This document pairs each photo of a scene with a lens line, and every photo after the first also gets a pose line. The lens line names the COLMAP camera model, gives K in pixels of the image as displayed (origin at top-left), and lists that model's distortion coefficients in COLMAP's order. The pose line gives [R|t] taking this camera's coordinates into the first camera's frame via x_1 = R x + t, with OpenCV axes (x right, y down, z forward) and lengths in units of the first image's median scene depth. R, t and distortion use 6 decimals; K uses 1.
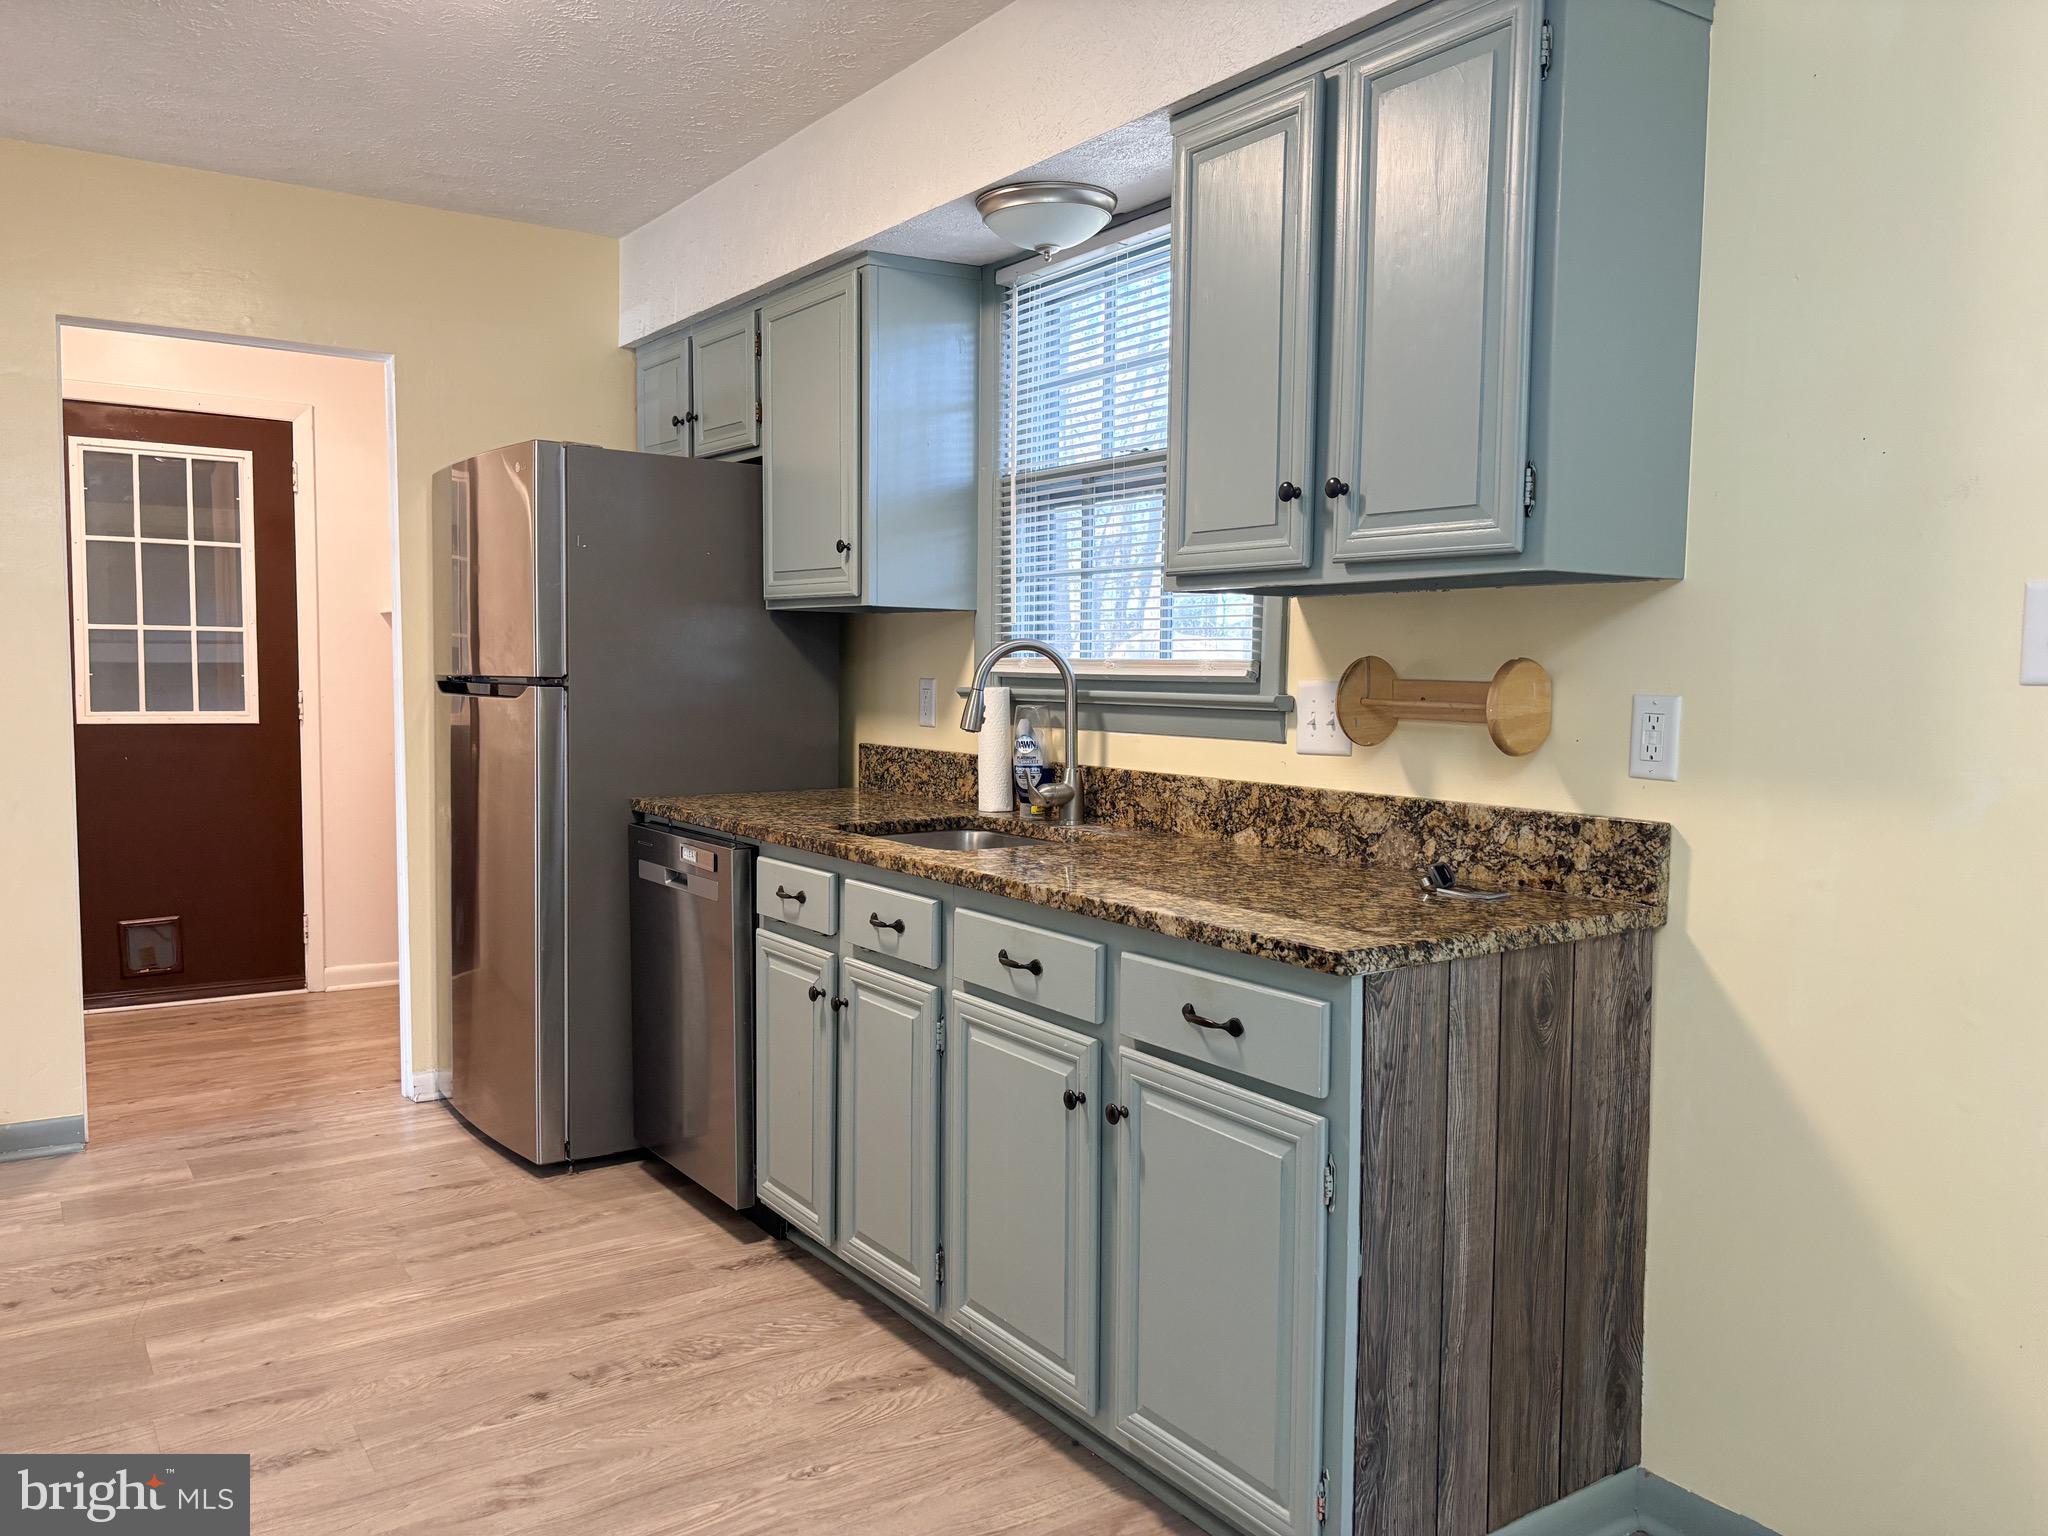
lens RADIAL K [[1528.5, 0, 1021.1], [0, 1528.5, 782.3], [0, 0, 1]] dist [0.031795, -0.014200]
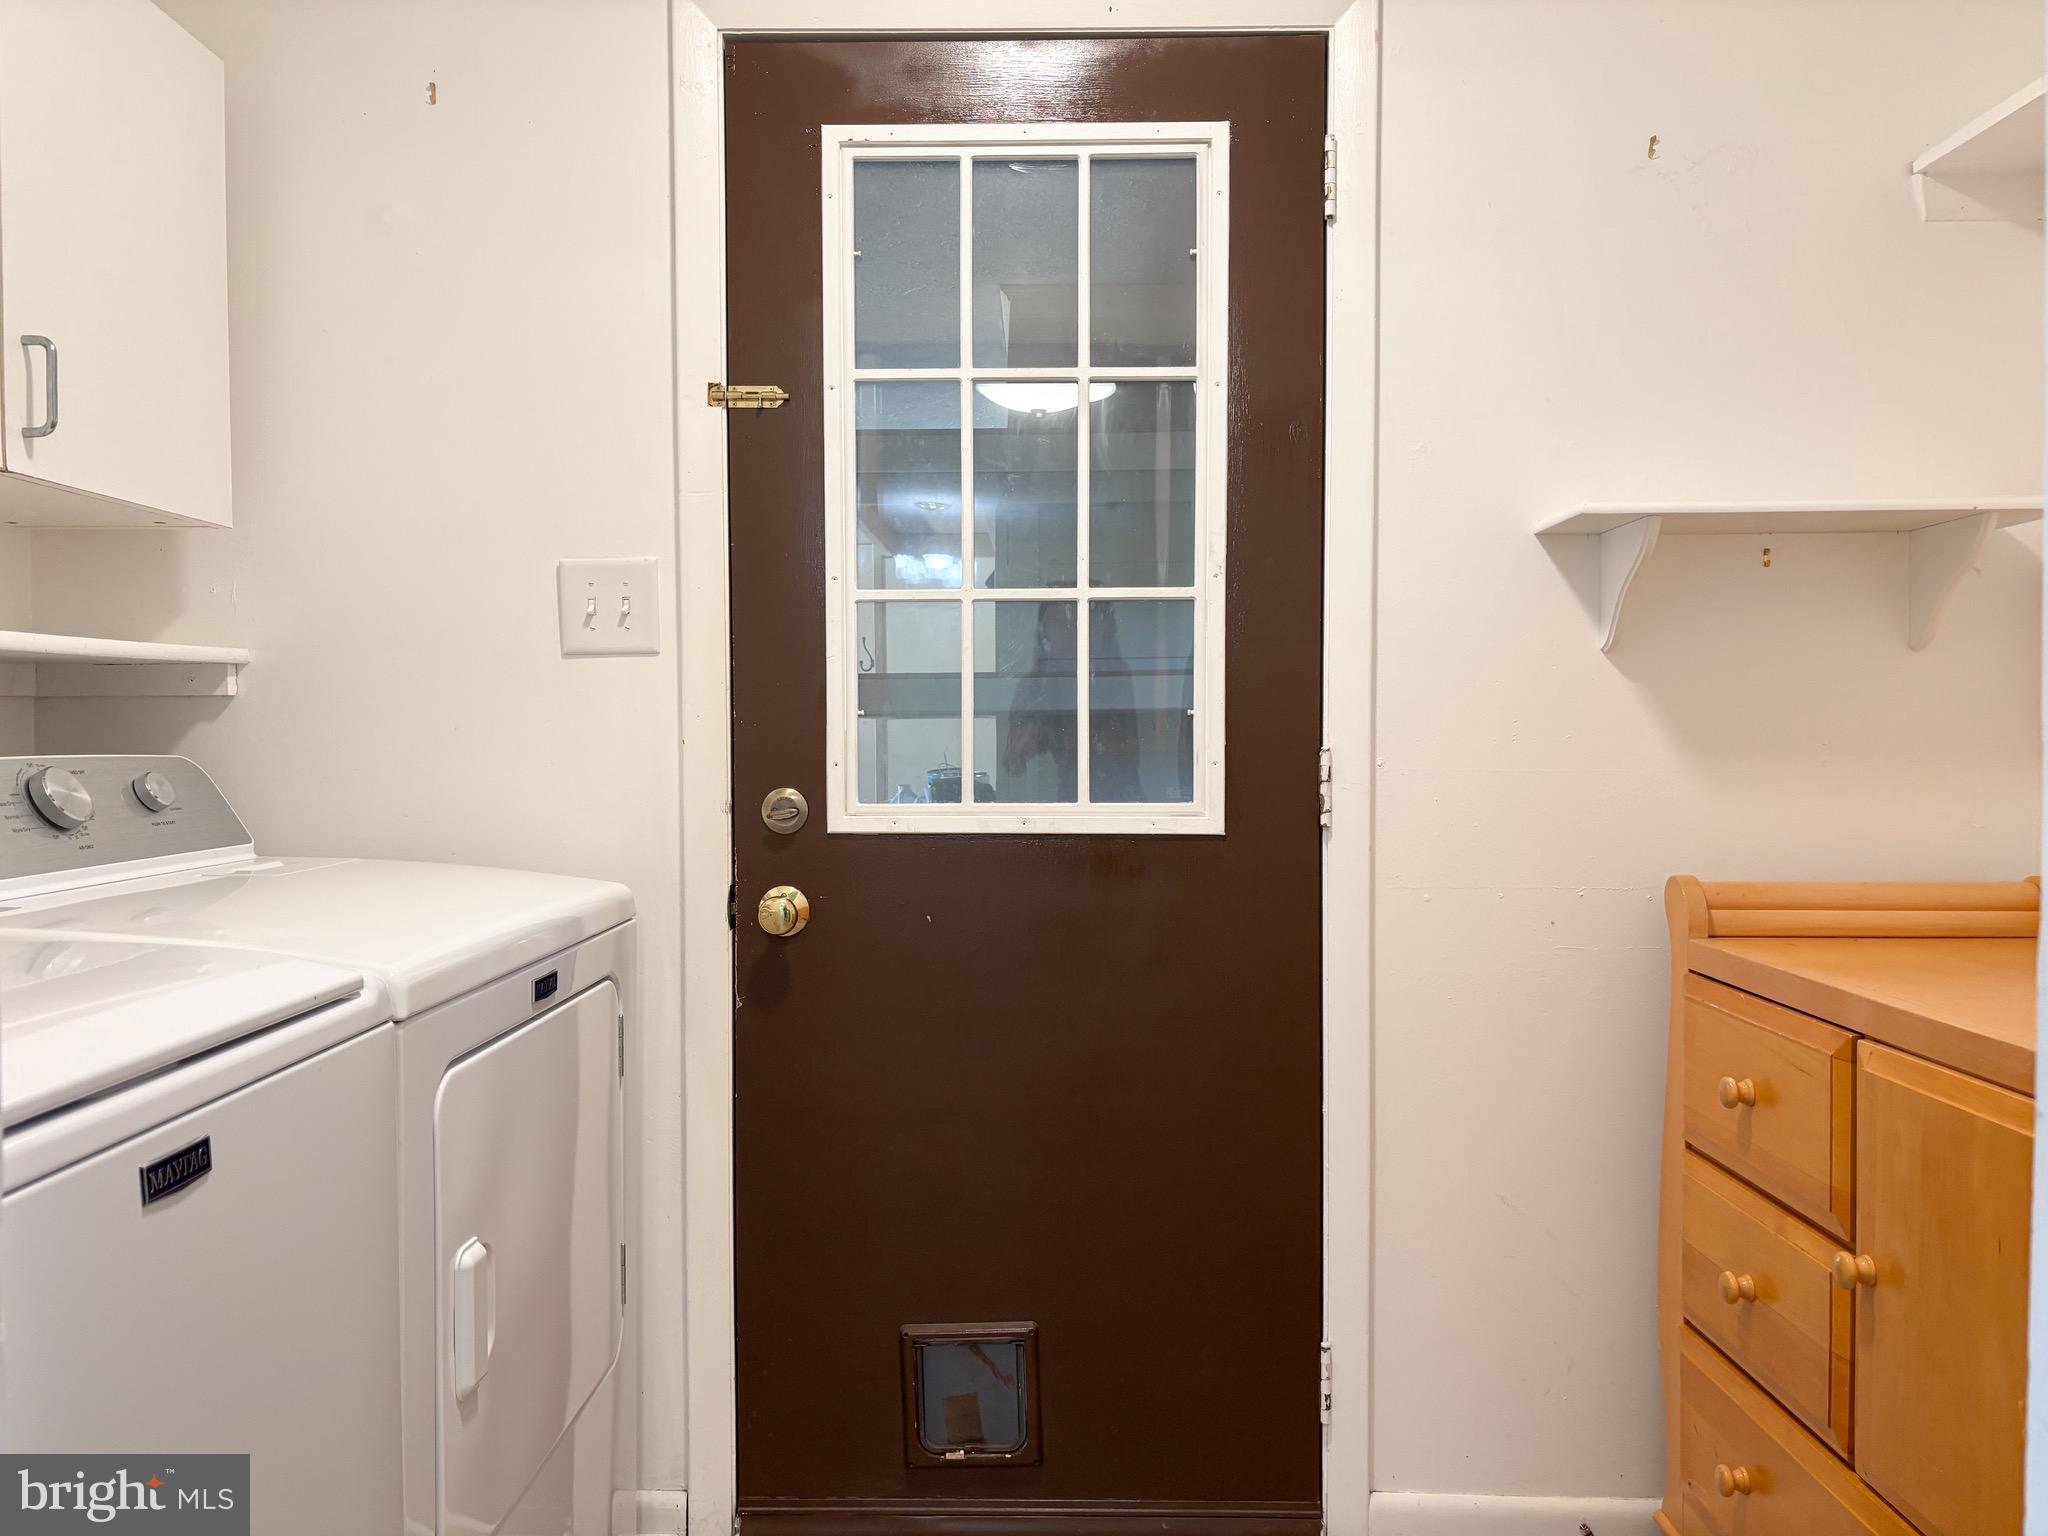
lens RADIAL K [[1528.5, 0, 1018.8], [0, 1528.5, 774.5], [0, 0, 1]] dist [0.031795, -0.014200]
pose [[0.826637, -0.003699, -0.562723, -0.467748], [-0.030359, 0.998229, -0.051160, -0.046573], [0.561916, 0.059375, 0.825061, 0.948580]]
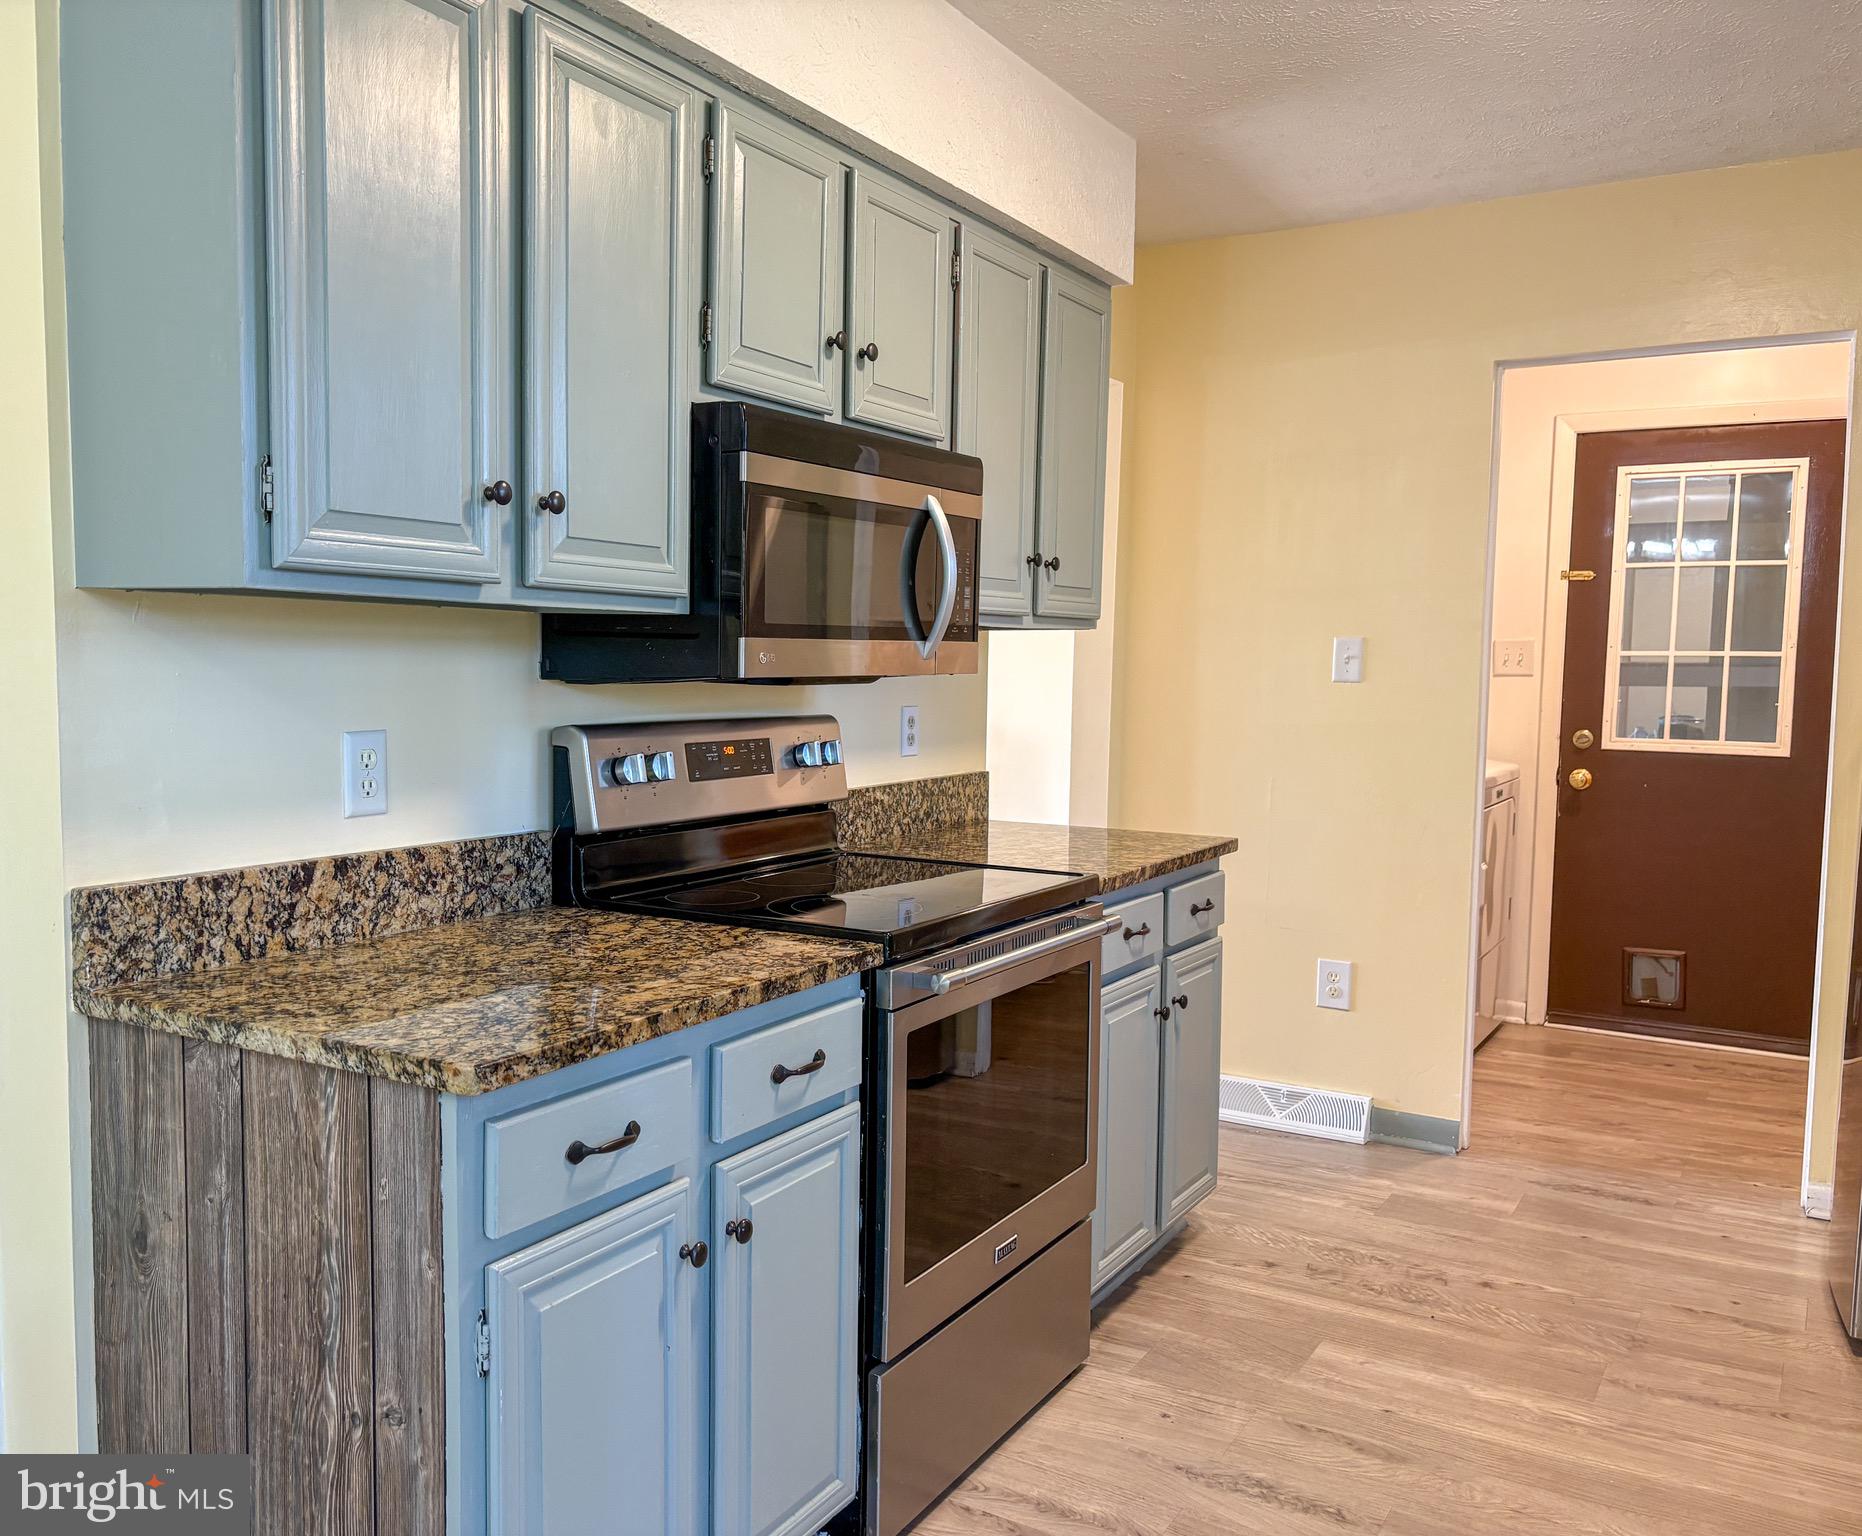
lens RADIAL K [[1543.3, 0, 862.0], [0, 1543.3, 785.2], [0, 0, 1]] dist [0.036587, -0.021805]
pose [[0.419594, 0.068957, -0.905089, 0.158393], [-0.078002, 0.996161, 0.039735, -0.022503], [0.904354, 0.053926, 0.423362, 0.167495]]
